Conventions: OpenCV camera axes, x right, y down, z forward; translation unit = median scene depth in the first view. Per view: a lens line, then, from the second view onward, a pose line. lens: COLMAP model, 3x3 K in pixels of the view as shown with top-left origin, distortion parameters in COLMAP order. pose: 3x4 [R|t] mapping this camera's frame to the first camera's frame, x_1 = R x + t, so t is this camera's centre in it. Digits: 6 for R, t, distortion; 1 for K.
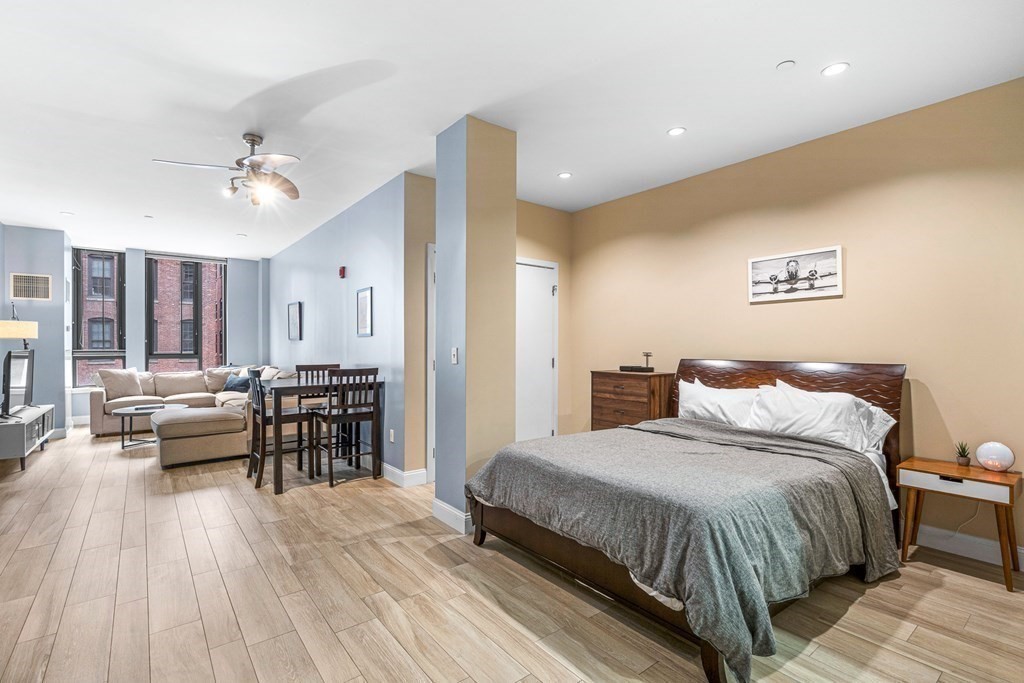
lens RADIAL K [[471.9, 0, 505.1], [0, 471.9, 344.3], [0, 0, 1]] dist [-0.001525, -0.000462]
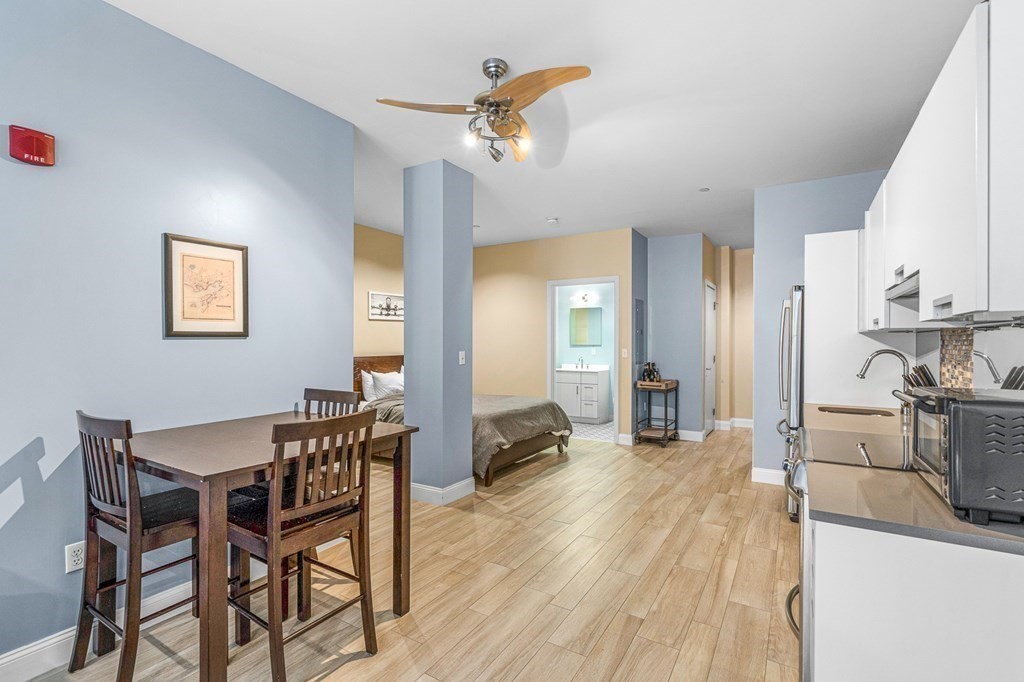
lens RADIAL K [[479.6, 0, 509.1], [0, 479.6, 344.0], [0, 0, 1]] dist [0.001642, 0.000889]
pose [[-0.359691, -0.006077, 0.933052, -0.771780], [-0.001466, 0.999981, 0.005948, -0.011313], [-0.933070, 0.000772, -0.359693, 0.781390]]
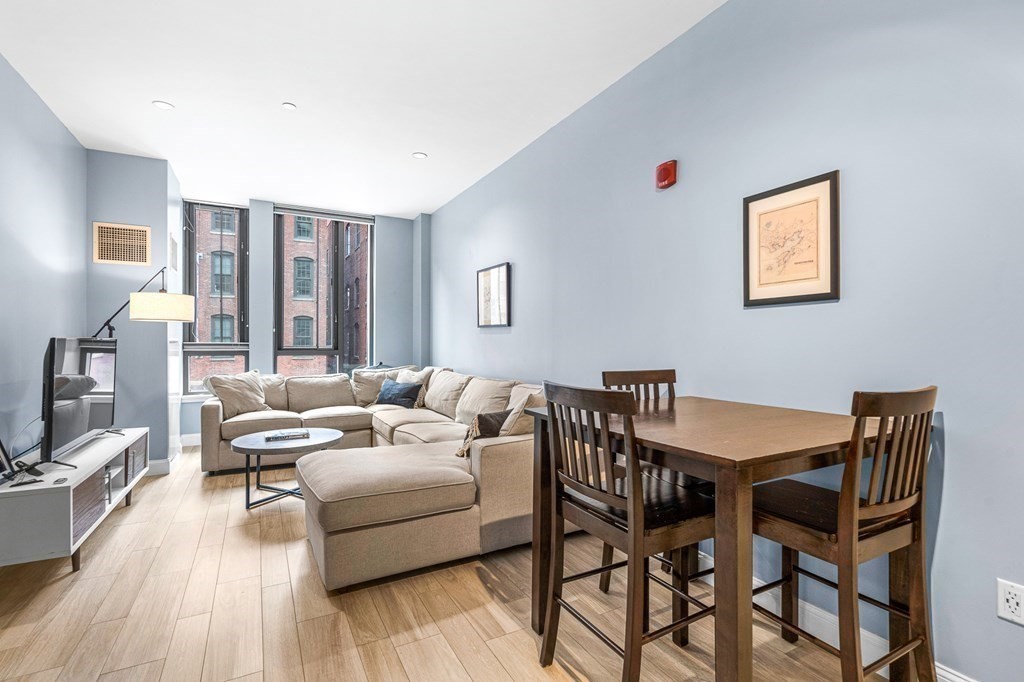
lens RADIAL K [[471.9, 0, 505.1], [0, 471.9, 343.8], [0, 0, 1]] dist [-0.001525, -0.000462]
pose [[0.985521, 0.003614, -0.169514, -0.412213], [-0.003505, 0.999993, 0.000944, 0.016149], [0.169516, -0.000336, 0.985527, 0.495053]]
